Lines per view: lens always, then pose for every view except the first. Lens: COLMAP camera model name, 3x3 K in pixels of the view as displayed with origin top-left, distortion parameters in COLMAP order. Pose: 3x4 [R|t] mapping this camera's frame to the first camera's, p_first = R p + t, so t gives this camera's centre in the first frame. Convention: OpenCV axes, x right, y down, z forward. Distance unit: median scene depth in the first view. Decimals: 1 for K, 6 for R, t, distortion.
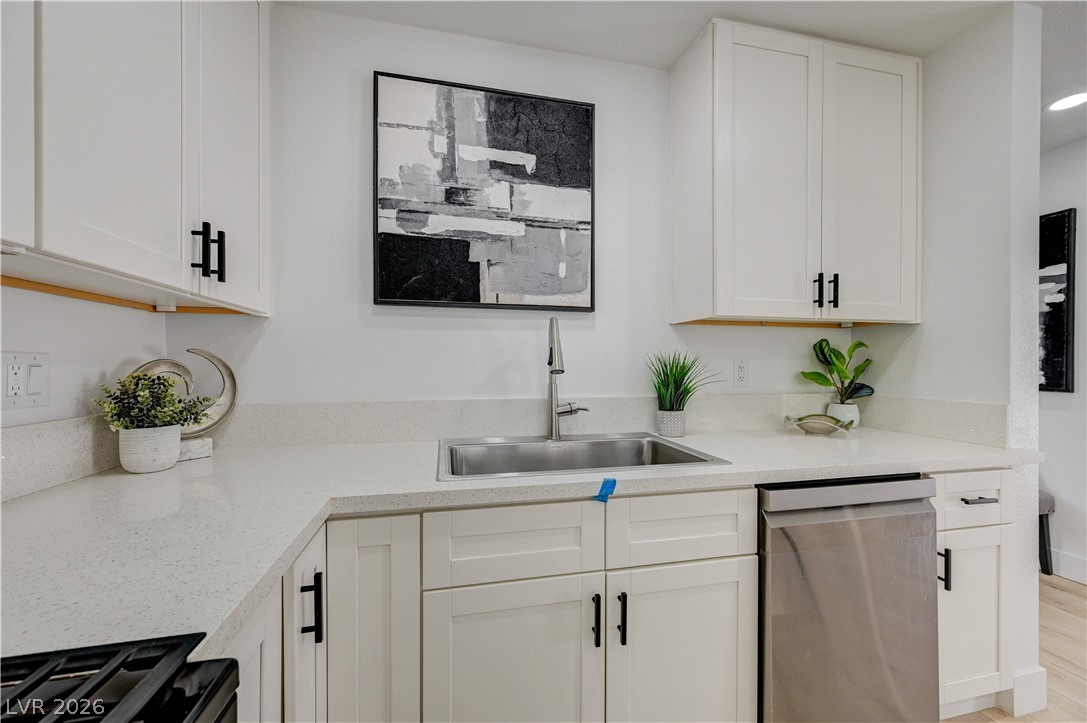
lens RADIAL K [[427.6, 0, 546.7], [0, 427.6, 365.5], [0, 0, 1]] dist [0.003467, -0.000984]
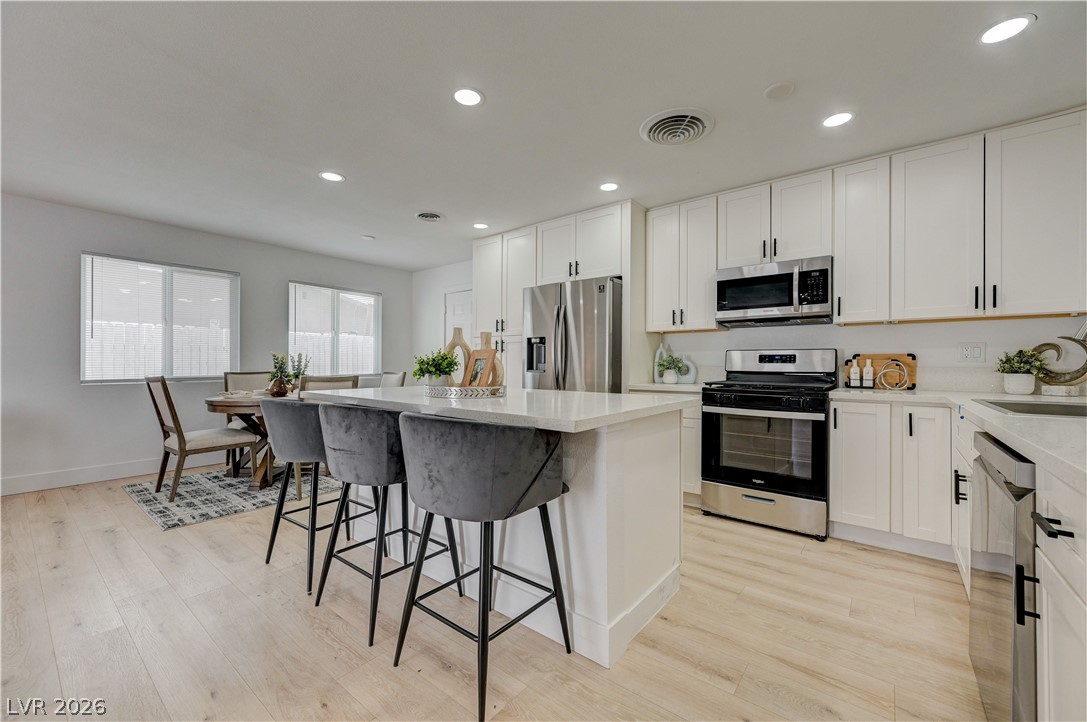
lens RADIAL K [[427.6, 0, 552.6], [0, 427.6, 364.3], [0, 0, 1]] dist [0.003467, -0.000984]
pose [[-0.779691, -0.008055, -0.626112, 1.623061], [-0.012204, 0.999923, 0.002332, 0.082806], [0.626045, 0.009460, -0.779729, 0.866227]]
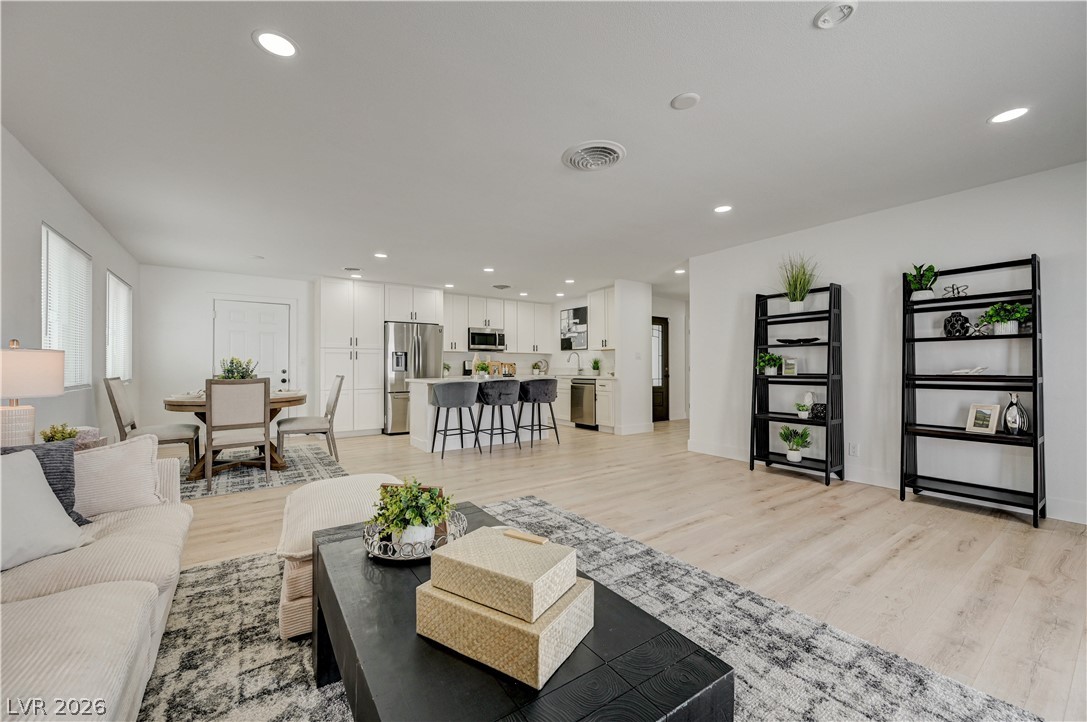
lens RADIAL K [[427.6, 0, 544.4], [0, 427.6, 365.1], [0, 0, 1]] dist [0.003467, -0.000984]
pose [[0.375029, -0.011333, -0.926944, 4.602986], [-0.003348, 0.999902, -0.013580, 0.121219], [0.927007, 0.008197, 0.374955, -1.295524]]
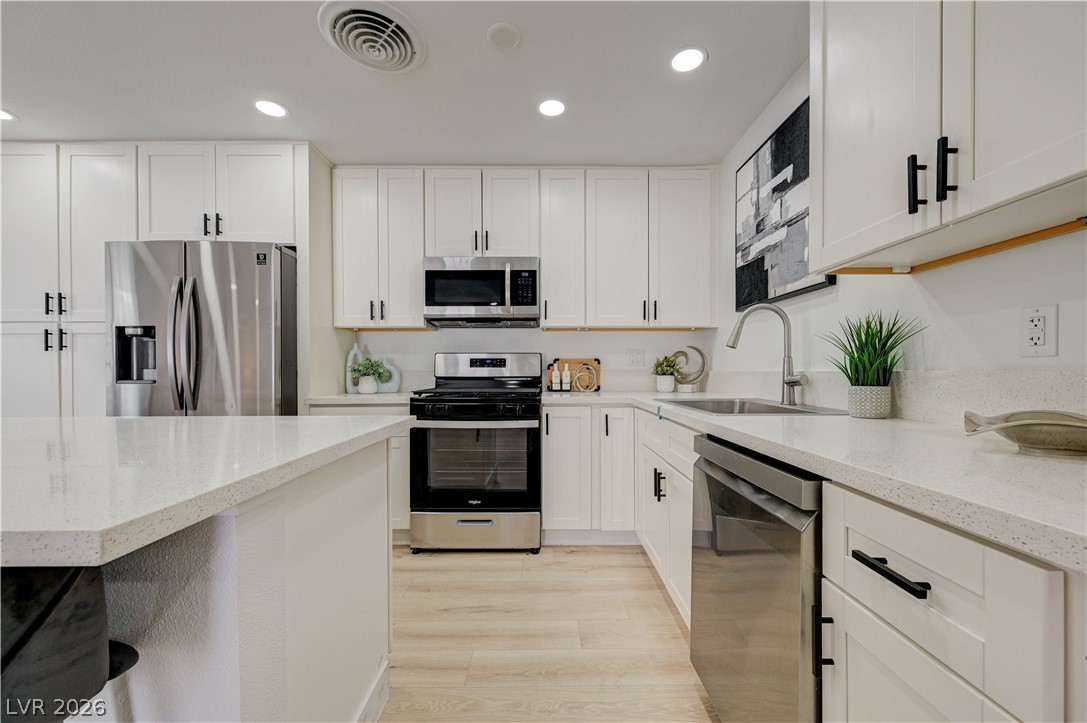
lens RADIAL K [[427.6, 0, 546.1], [0, 427.6, 374.9], [0, 0, 1]] dist [0.003467, -0.000984]
pose [[-0.223096, 0.007236, -0.974770, 1.304705], [-0.005497, 0.999947, 0.008681, 0.083729], [0.974781, 0.007295, -0.223044, 0.621375]]
